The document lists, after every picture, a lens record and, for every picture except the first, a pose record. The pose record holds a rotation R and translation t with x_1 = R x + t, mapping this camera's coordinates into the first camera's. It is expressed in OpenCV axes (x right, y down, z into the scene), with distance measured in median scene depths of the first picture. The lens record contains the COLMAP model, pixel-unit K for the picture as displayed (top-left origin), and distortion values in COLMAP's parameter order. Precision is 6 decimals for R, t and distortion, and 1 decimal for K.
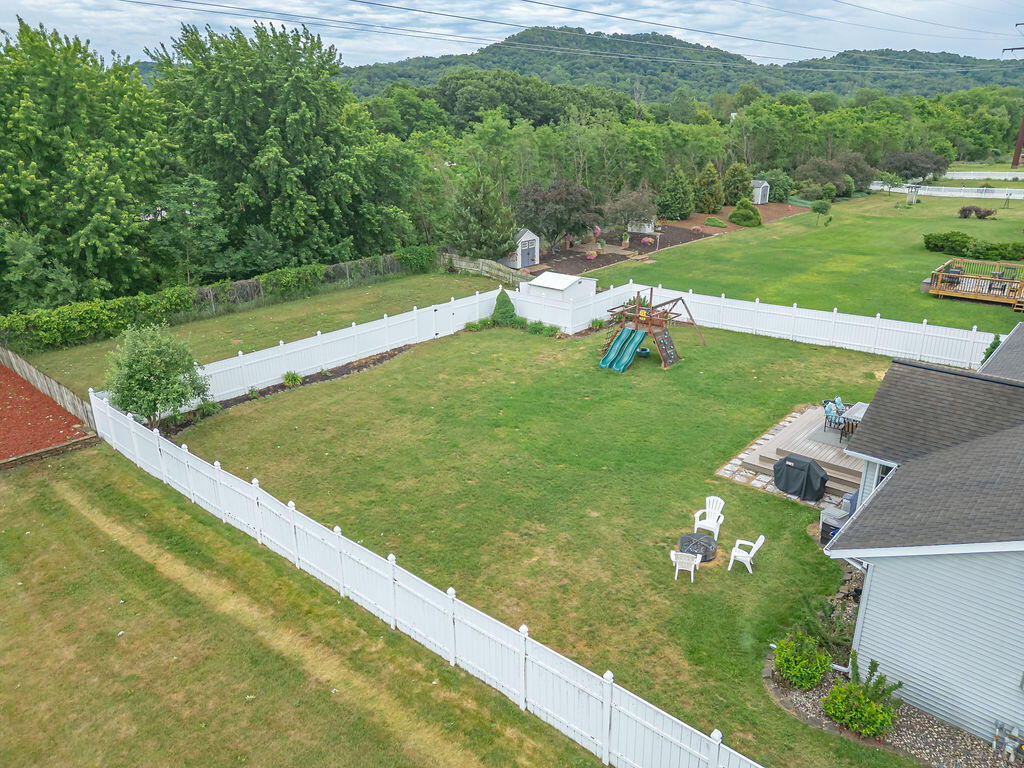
lens RADIAL K [[710.9, 0, 512.0], [0, 710.9, 384.0], [0, 0, 1]] dist [0.104299, -0.104377]
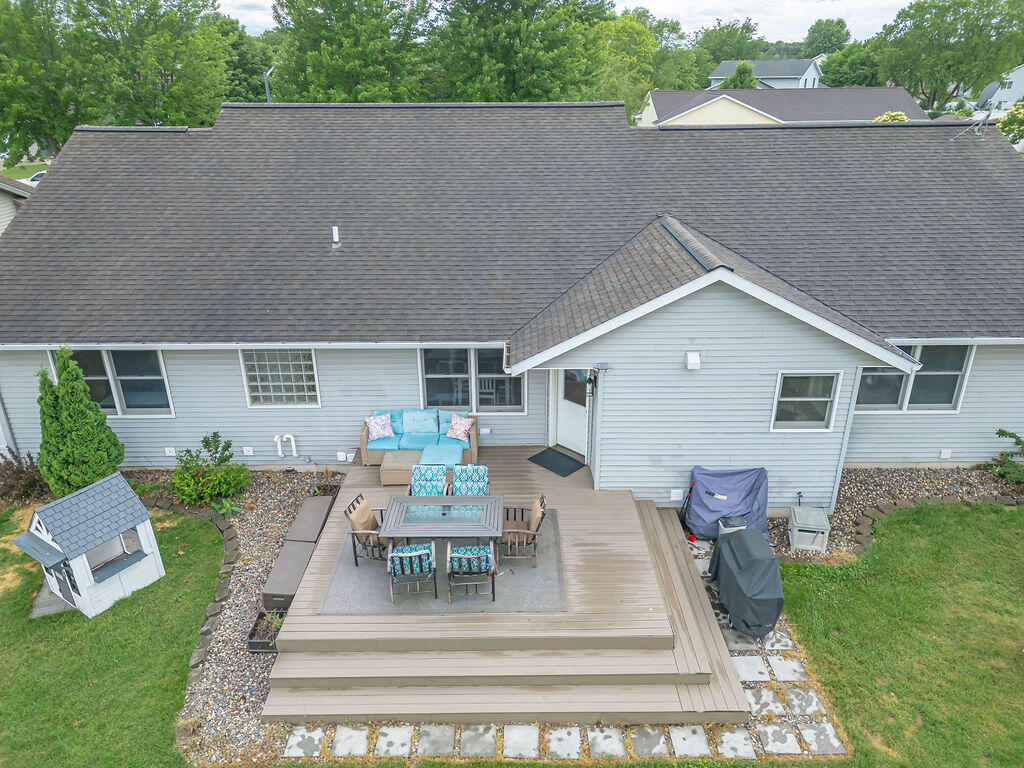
lens RADIAL K [[715.3, 0, 516.7], [0, 715.3, 384.3], [0, 0, 1]] dist [0.059053, -0.041355]
pose [[-0.660542, -0.288160, 0.693288, 0.161724], [0.271502, 0.769241, 0.578407, -0.225728], [-0.699980, 0.570291, -0.429880, 0.967966]]
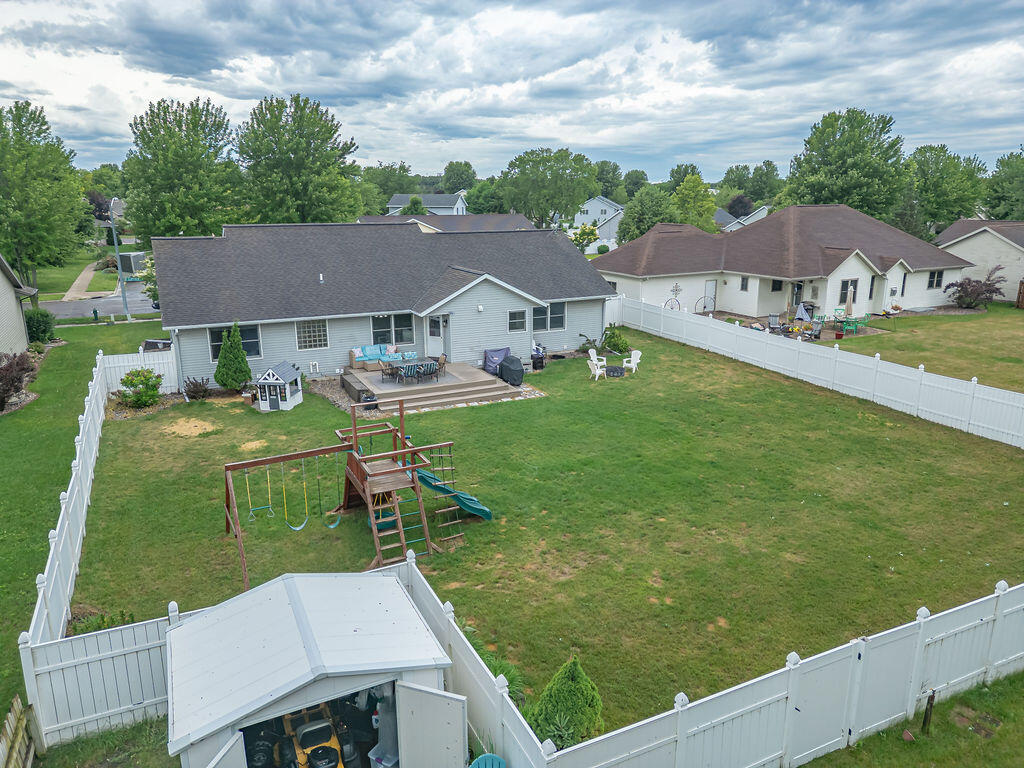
lens RADIAL K [[710.9, 0, 512.0], [0, 710.9, 384.0], [0, 0, 1]] dist [0.104299, -0.104377]
pose [[-0.920024, -0.088226, 0.381800, -0.116675], [0.147271, 0.825051, 0.545529, -0.493289], [-0.363135, 0.558128, -0.746074, 1.626040]]
